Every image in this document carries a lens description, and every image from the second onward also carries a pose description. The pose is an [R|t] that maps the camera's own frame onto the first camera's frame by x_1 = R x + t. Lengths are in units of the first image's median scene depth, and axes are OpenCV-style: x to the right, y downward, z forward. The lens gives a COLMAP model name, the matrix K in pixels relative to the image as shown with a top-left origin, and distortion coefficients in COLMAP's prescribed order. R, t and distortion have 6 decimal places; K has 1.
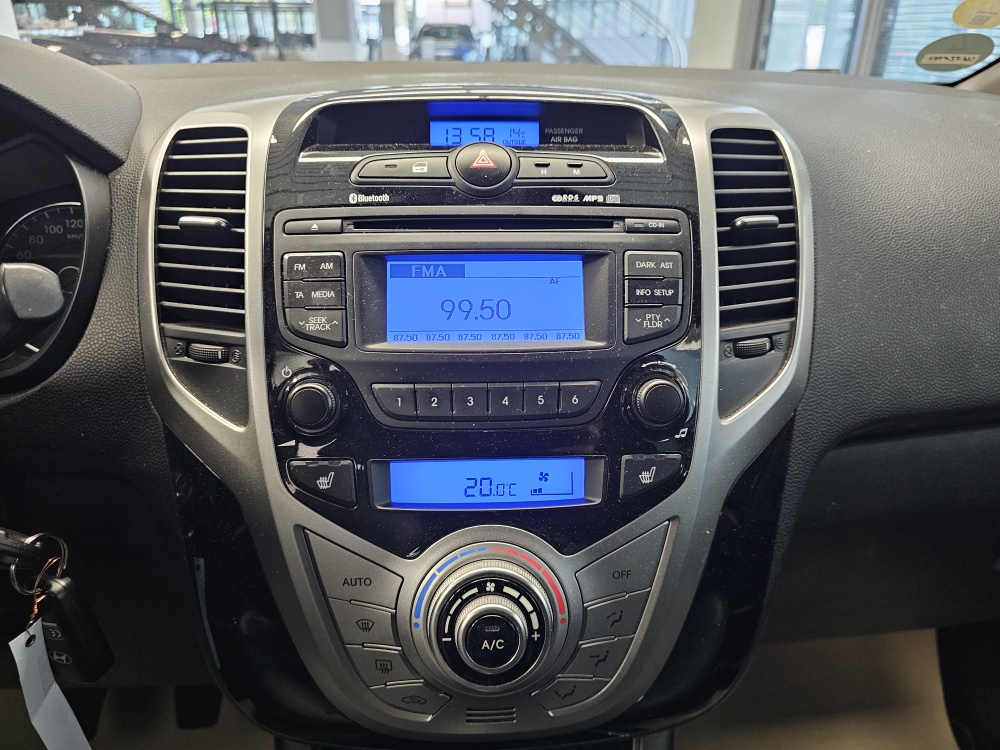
lens RADIAL K [[680.3, 0, 508.3], [0, 680.3, 374.4], [0, 0, 1]] dist [0.040222, -0.057505]
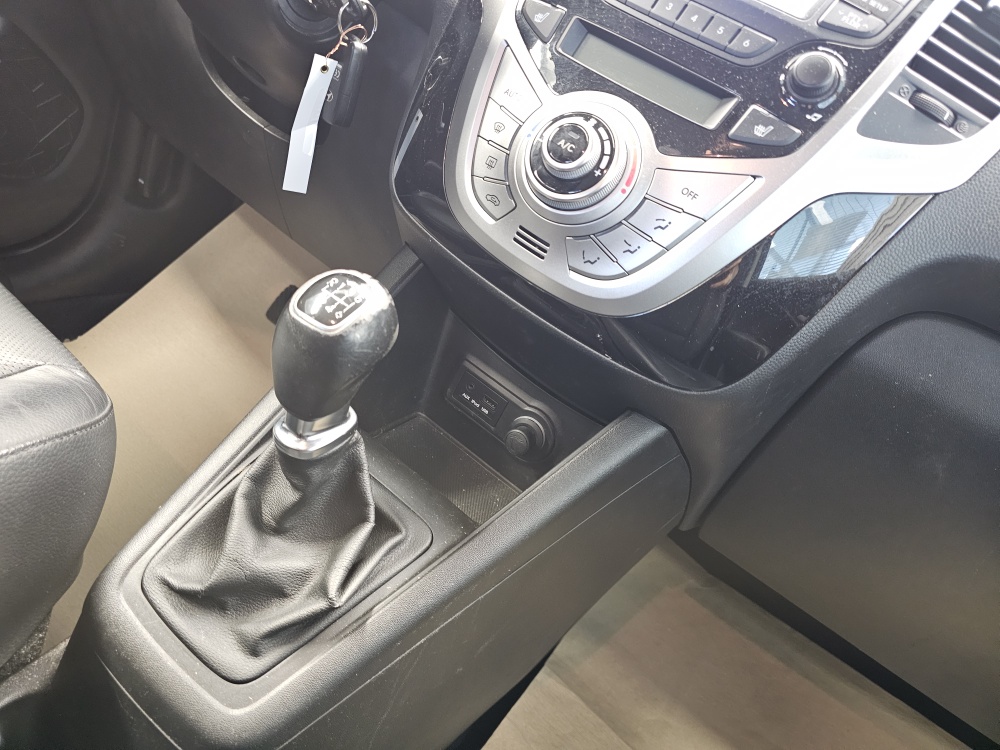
lens RADIAL K [[675.9, 0, 499.7], [0, 675.9, 374.0], [0, 0, 1]] dist [0.046133, -0.063131]
pose [[0.736857, 0.564812, -0.371523, 0.520743], [-0.584549, 0.808370, 0.069576, 0.636951], [0.339625, 0.165906, 0.925813, -0.112508]]
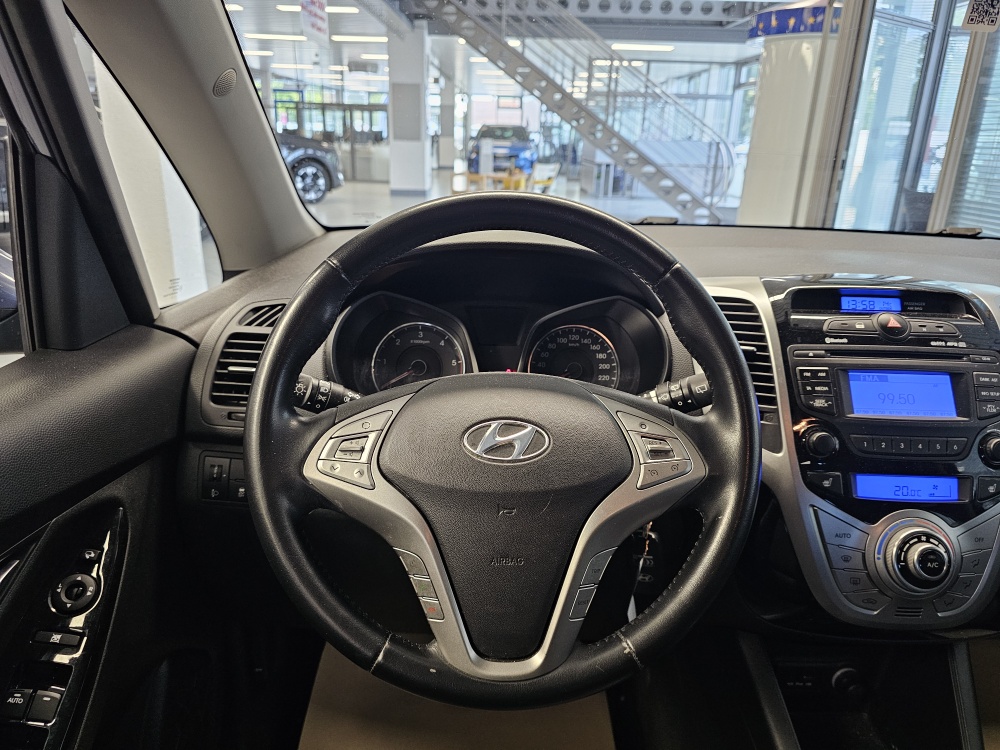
lens RADIAL K [[675.9, 0, 499.7], [0, 675.9, 374.0], [0, 0, 1]] dist [0.046133, -0.063131]
pose [[0.997685, 0.039248, -0.055529, -1.073818], [-0.045418, 0.992371, -0.114615, 0.109697], [0.050607, 0.116871, 0.991857, -1.001535]]
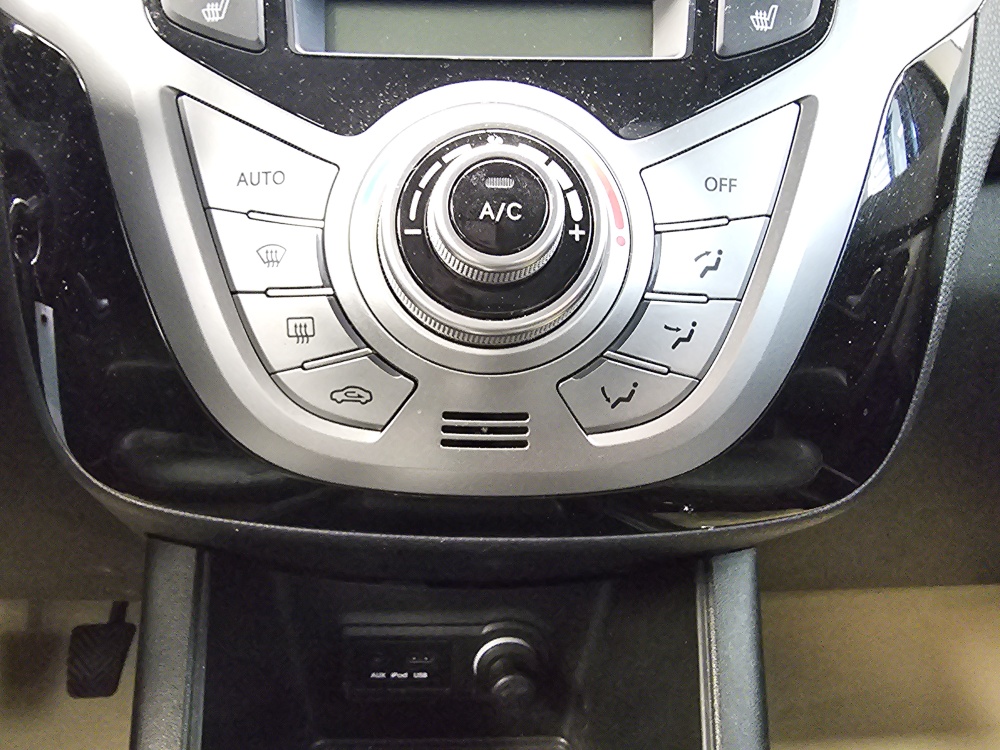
lens RADIAL K [[688.9, 0, 432.6], [0, 688.9, 375.1], [0, 0, 1]] dist [0.000365, -0.003638]
pose [[0.998247, 0.020605, -0.055482, -0.038003], [-0.026097, 0.994629, -0.100158, 0.509308], [0.053121, 0.101431, 0.993423, 0.427781]]
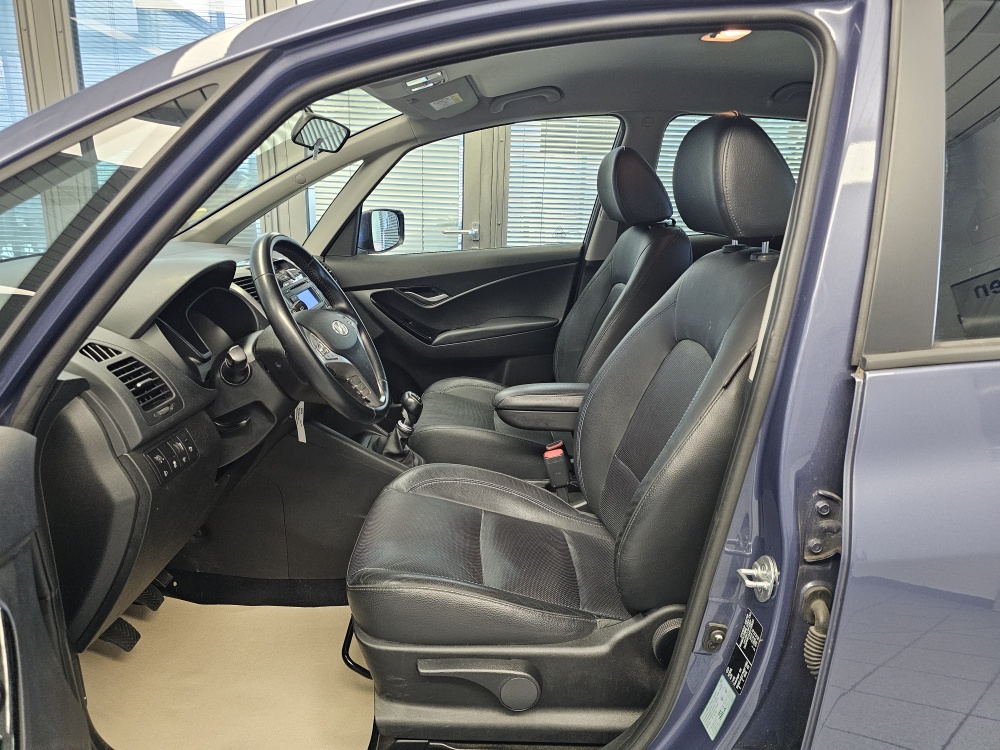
lens RADIAL K [[665.9, 0, 497.3], [0, 665.9, 371.8], [0, 0, 1]] dist [0.051479, -0.062420]
pose [[0.055653, -0.278093, 0.958941, -4.694650], [0.410431, 0.881904, 0.231933, -0.198668], [-0.910192, 0.380671, 0.163218, -0.821025]]
